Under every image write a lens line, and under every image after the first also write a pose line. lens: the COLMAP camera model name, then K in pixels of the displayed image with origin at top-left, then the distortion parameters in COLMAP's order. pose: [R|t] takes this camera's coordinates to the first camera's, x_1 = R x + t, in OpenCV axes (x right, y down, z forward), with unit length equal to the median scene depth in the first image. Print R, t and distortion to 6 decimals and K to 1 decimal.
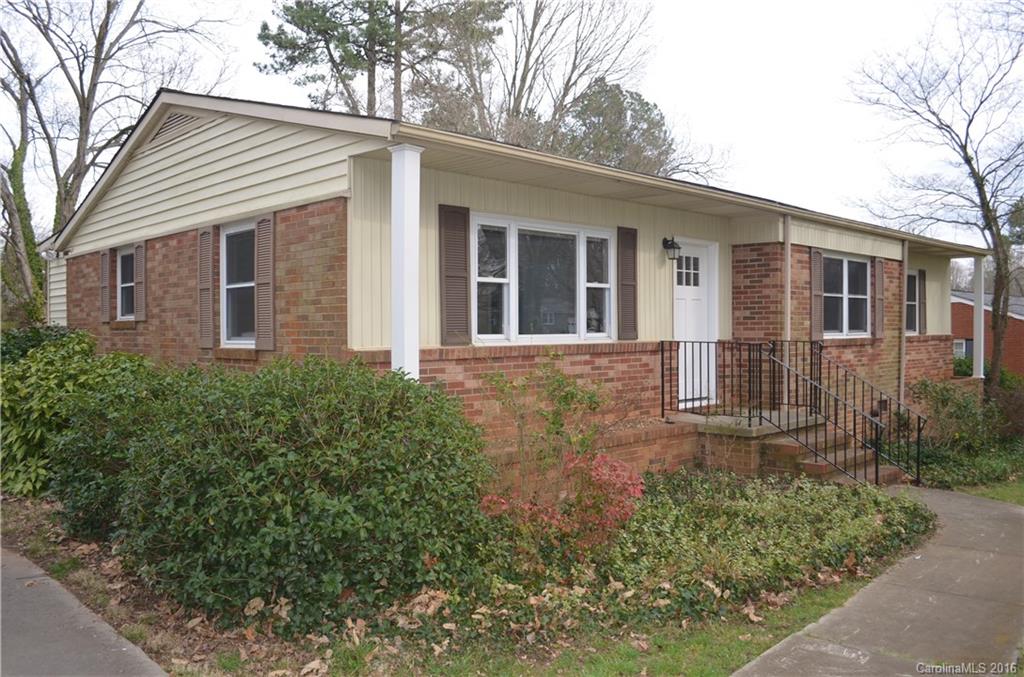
lens RADIAL K [[808.4, 0, 513.0], [0, 808.4, 345.4], [0, 0, 1]] dist [-0.072617, 0.003890]
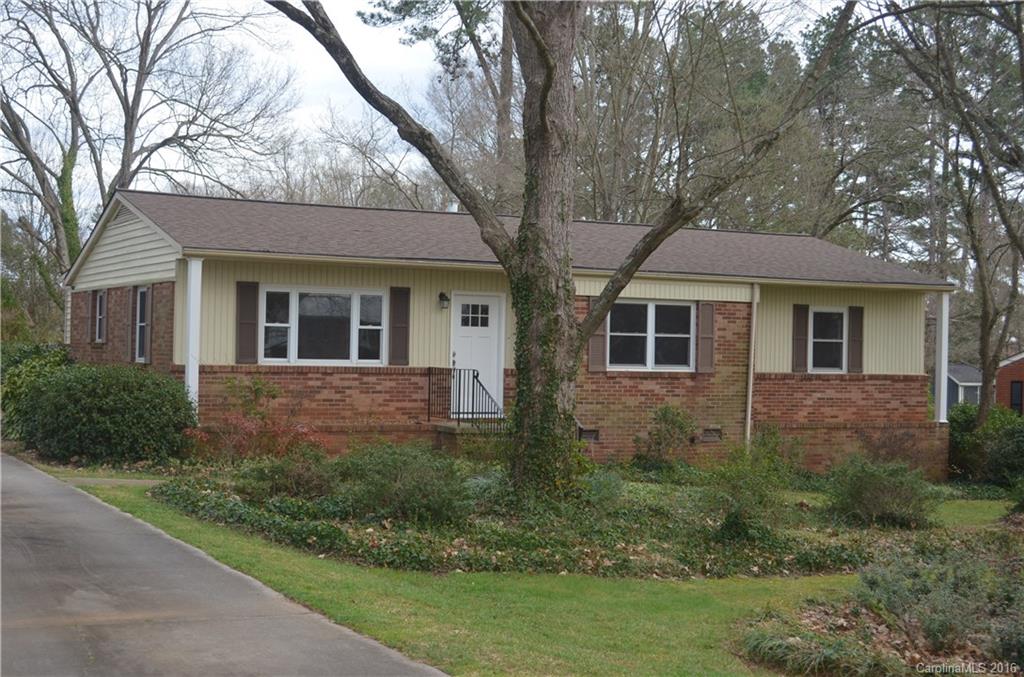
lens RADIAL K [[1429.9, 0, 511.9], [0, 1429.9, 340.6], [0, 0, 1]] dist [-0.025689, 0.000000]
pose [[0.957863, 0.023652, -0.286252, 1.057430], [-0.032222, 0.999161, -0.025266, 0.006883], [0.285414, 0.033425, 0.957821, -1.369960]]
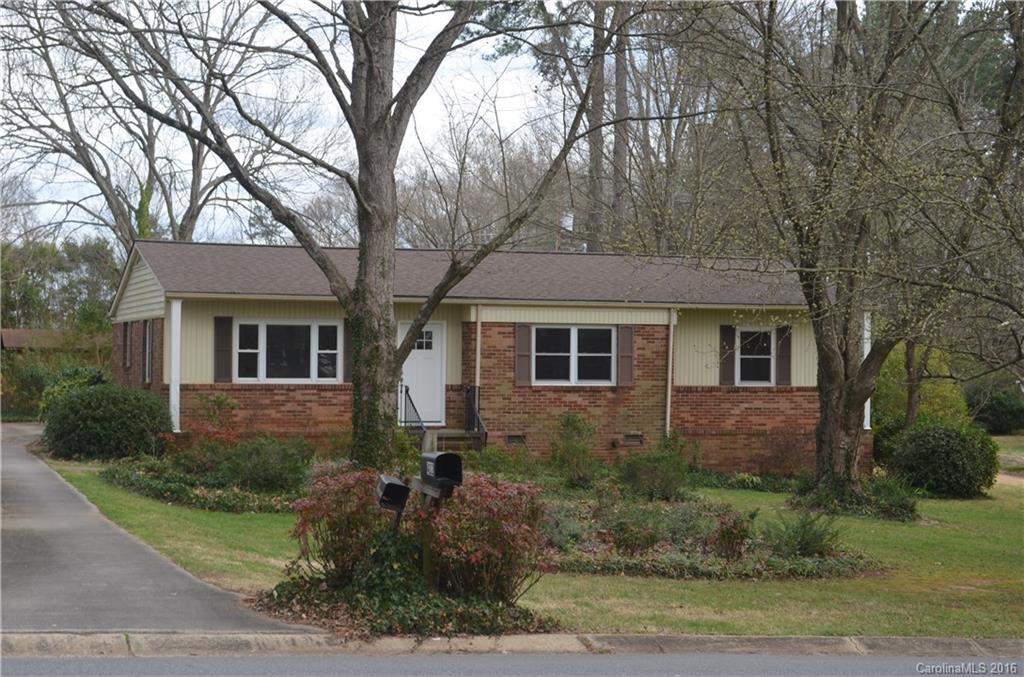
lens RADIAL K [[1706.7, 0, 512.2], [0, 1706.7, 336.3], [0, 0, 1]] dist [0.027428, 0.000000]
pose [[0.906994, 0.007509, -0.421076, 2.001489], [-0.022972, 0.999235, -0.031663, 0.002202], [0.420516, 0.038391, 0.906472, -2.192068]]
